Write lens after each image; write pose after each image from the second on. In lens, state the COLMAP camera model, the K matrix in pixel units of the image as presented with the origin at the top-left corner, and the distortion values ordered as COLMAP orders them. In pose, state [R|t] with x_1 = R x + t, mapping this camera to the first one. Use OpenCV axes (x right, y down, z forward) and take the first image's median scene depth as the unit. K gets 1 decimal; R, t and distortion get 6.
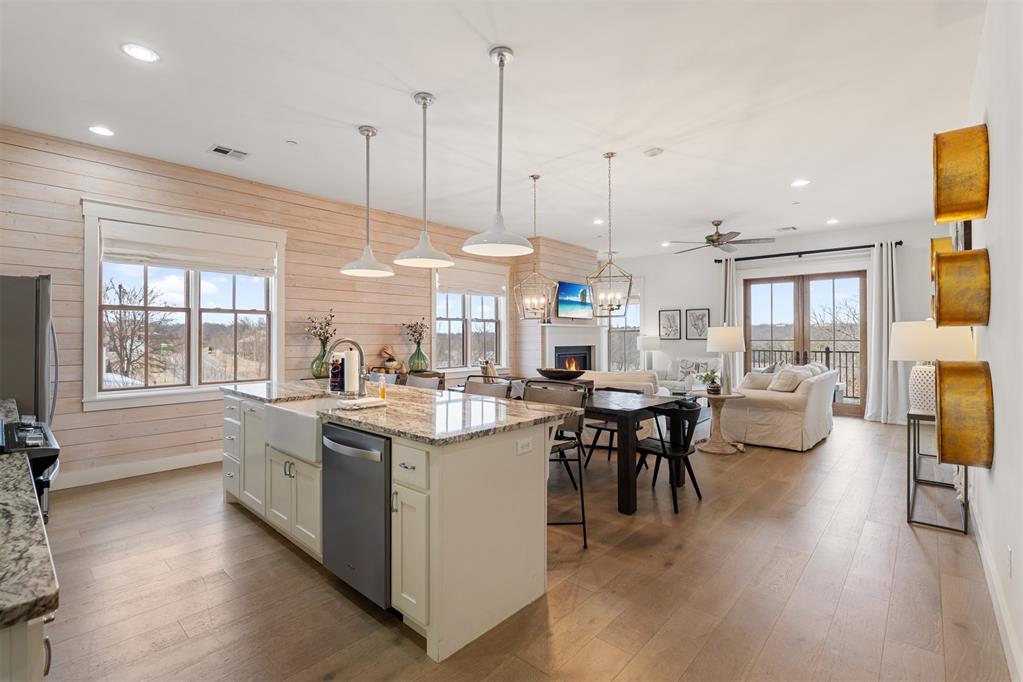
lens RADIAL K [[459.9, 0, 512.4], [0, 459.9, 339.0], [0, 0, 1]] dist [-0.011047, 0.002100]
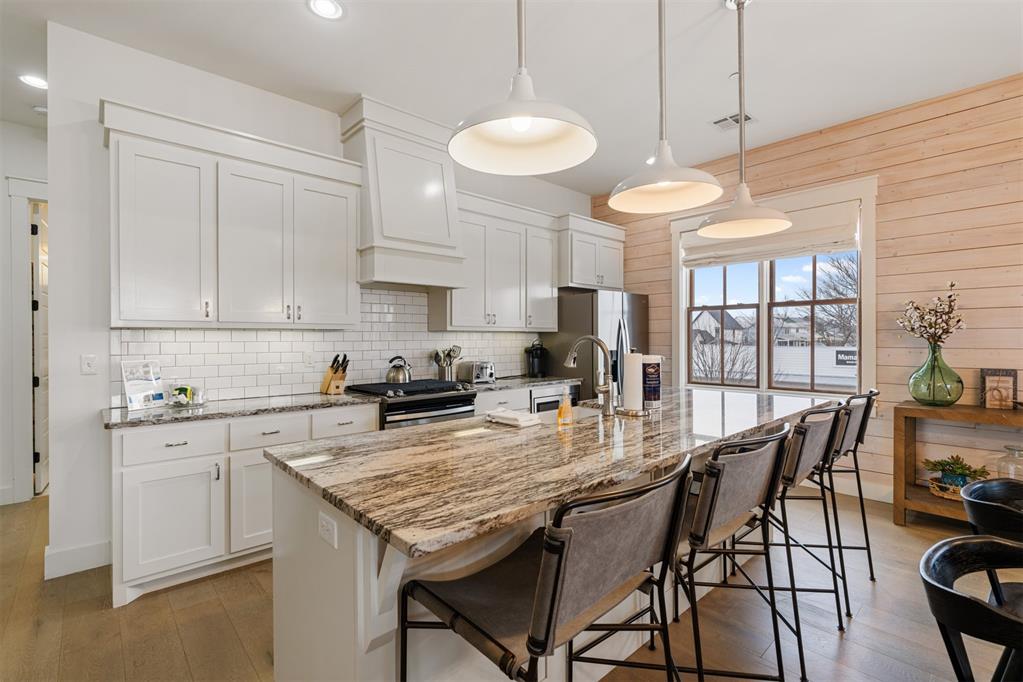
lens RADIAL K [[459.9, 0, 504.5], [0, 459.9, 337.1], [0, 0, 1]] dist [-0.011047, 0.002100]
pose [[-0.104765, 0.002210, -0.994495, 0.189227], [0.005314, 0.999984, 0.001662, -0.003507], [0.994483, -0.005111, -0.104775, 0.433886]]
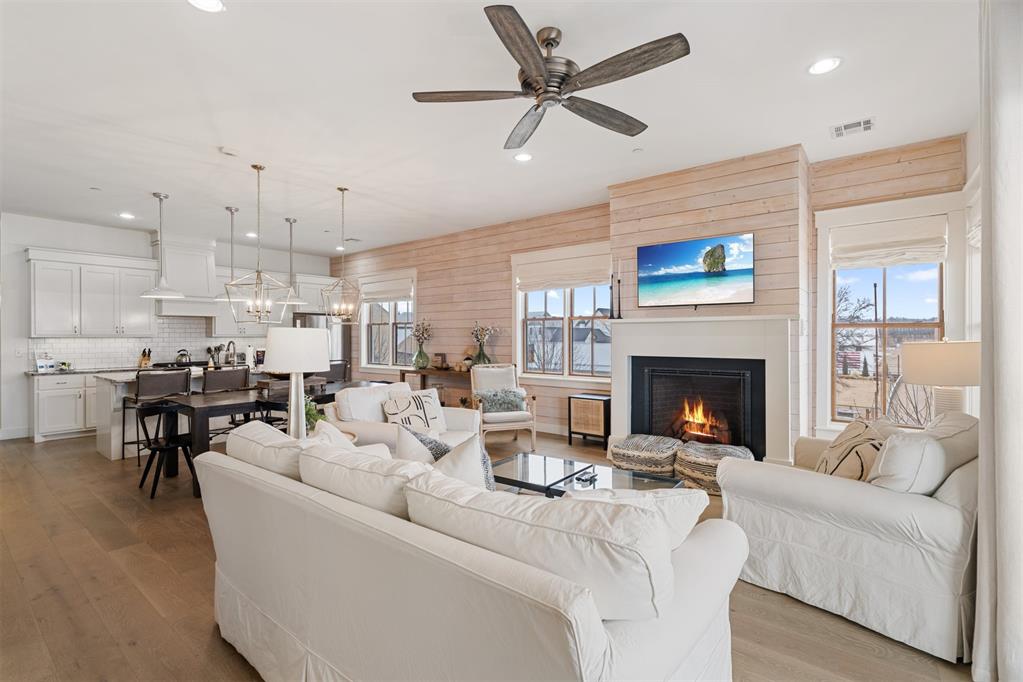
lens RADIAL K [[459.9, 0, 510.2], [0, 459.9, 334.4], [0, 0, 1]] dist [-0.011047, 0.002100]
pose [[0.072280, 0.002056, -0.997382, 0.855064], [0.003824, 0.999990, 0.002338, -0.017594], [0.997377, -0.003983, 0.072271, 0.987044]]
